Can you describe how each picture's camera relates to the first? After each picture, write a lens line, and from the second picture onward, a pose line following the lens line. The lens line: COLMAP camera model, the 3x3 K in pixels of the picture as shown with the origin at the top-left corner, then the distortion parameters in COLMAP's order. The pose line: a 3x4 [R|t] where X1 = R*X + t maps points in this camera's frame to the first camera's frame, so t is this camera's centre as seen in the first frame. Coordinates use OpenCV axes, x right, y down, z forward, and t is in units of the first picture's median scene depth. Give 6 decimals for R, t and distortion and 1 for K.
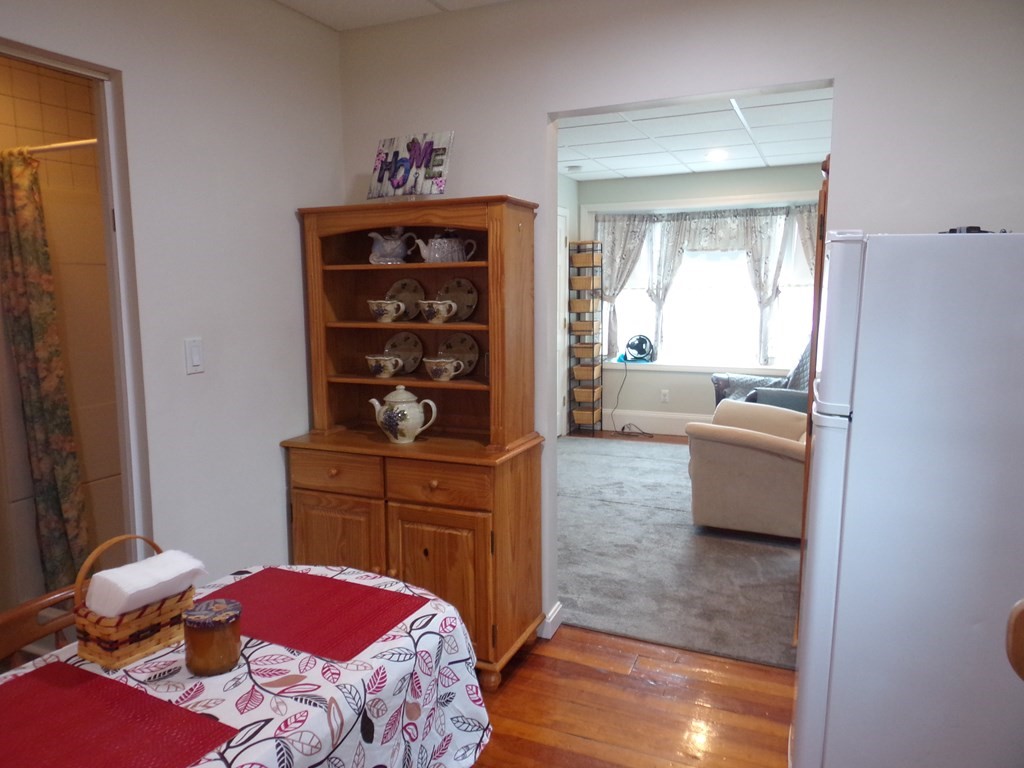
lens RADIAL K [[716.1, 0, 488.3], [0, 716.1, 384.3], [0, 0, 1]] dist [0.090205, -0.104750]
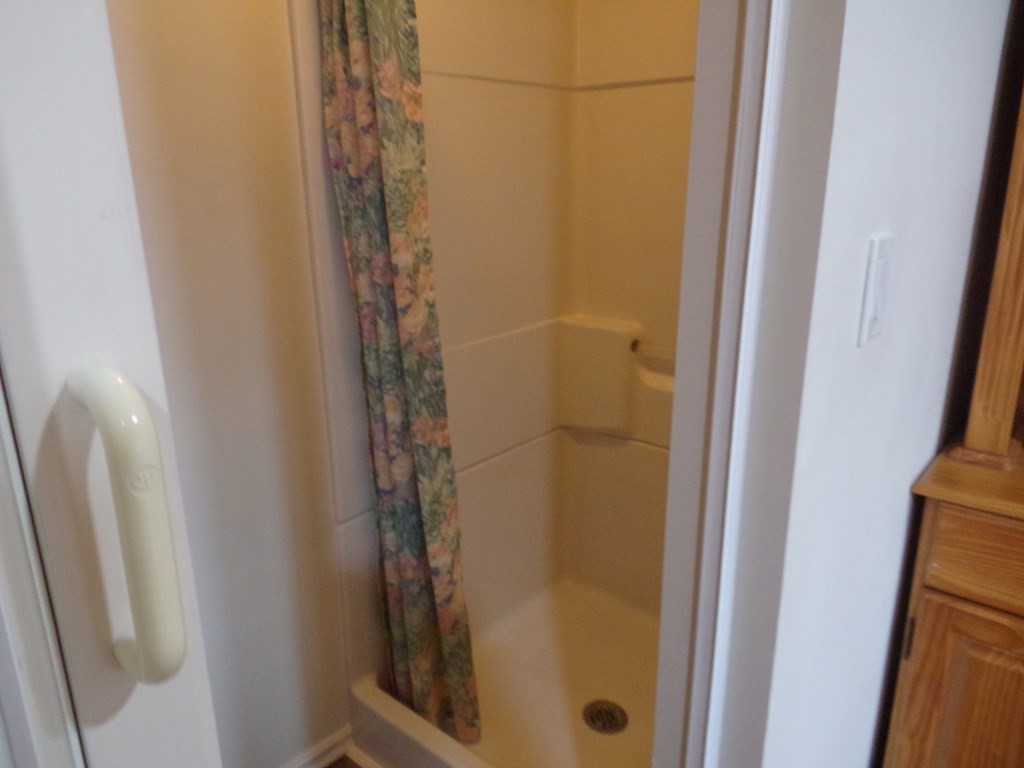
lens RADIAL K [[716.1, 0, 508.5], [0, 716.1, 386.4], [0, 0, 1]] dist [0.090205, -0.104750]
pose [[0.961269, 0.076207, -0.264866, -0.403972], [-0.033263, 0.986067, 0.162990, -0.037030], [0.273597, -0.147867, 0.950410, 0.542345]]
